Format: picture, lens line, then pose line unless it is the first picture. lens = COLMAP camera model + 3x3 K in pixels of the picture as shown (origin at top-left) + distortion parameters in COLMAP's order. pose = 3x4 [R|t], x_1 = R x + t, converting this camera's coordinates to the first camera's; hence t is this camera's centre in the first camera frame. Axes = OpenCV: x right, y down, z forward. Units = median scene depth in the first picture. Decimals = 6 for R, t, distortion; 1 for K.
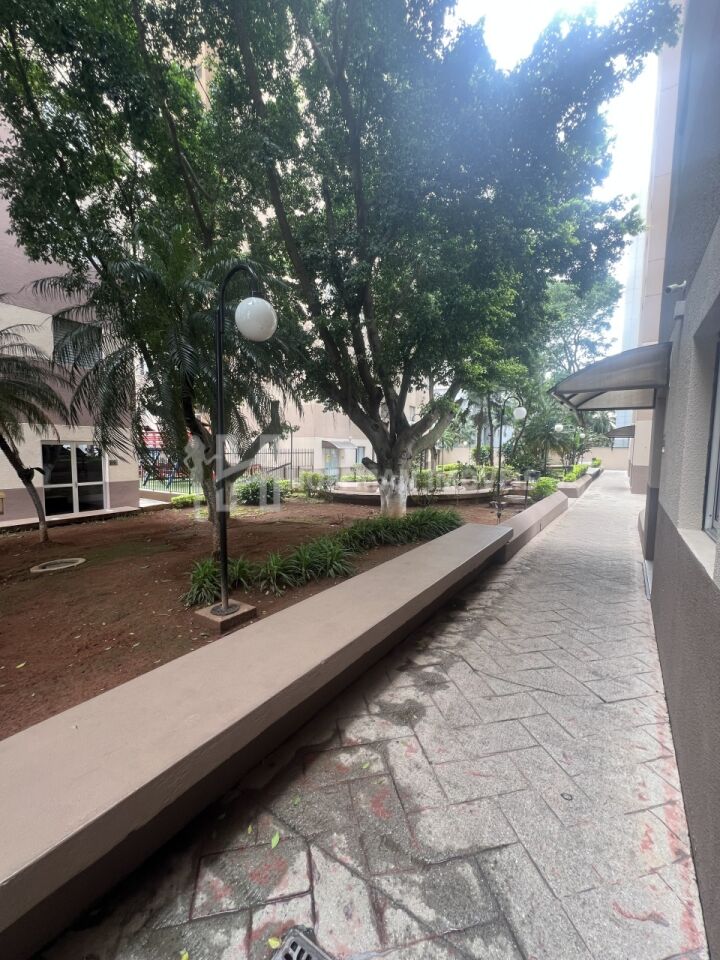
lens RADIAL K [[382.0, 0, 357.5], [0, 382.0, 481.1], [0, 0, 1]] dist [-0.004355, 0.001162]
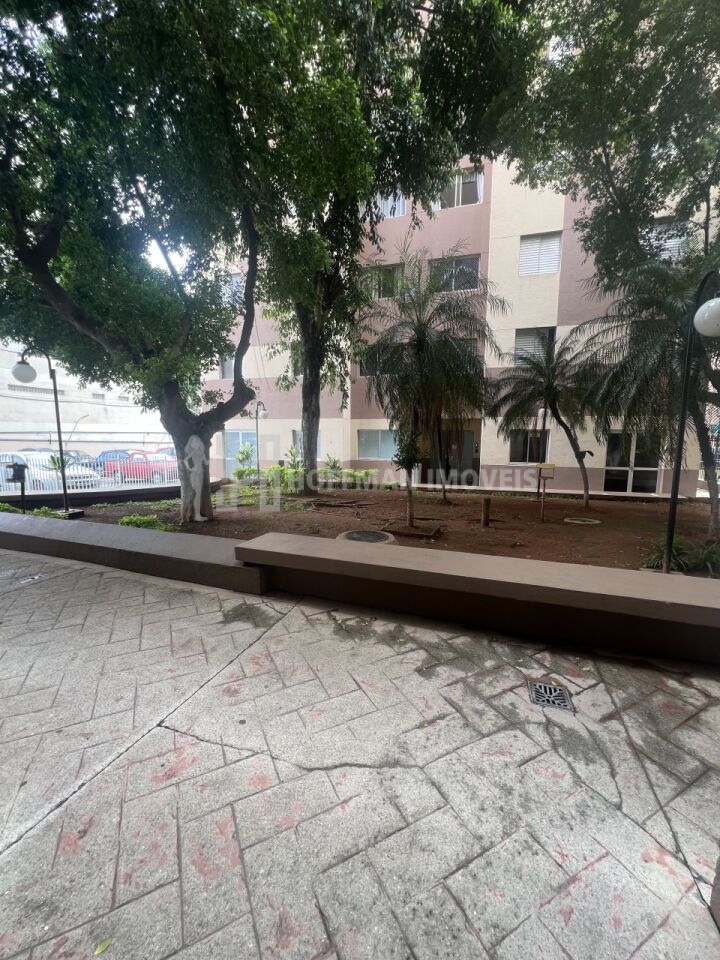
lens RADIAL K [[382.0, 0, 359.4], [0, 382.0, 480.1], [0, 0, 1]] dist [-0.004355, 0.001162]
pose [[0.250009, 0.103078, -0.962741, 0.894694], [-0.071174, 0.993584, 0.087897, 0.023716], [0.965624, 0.046547, 0.255741, -0.372766]]
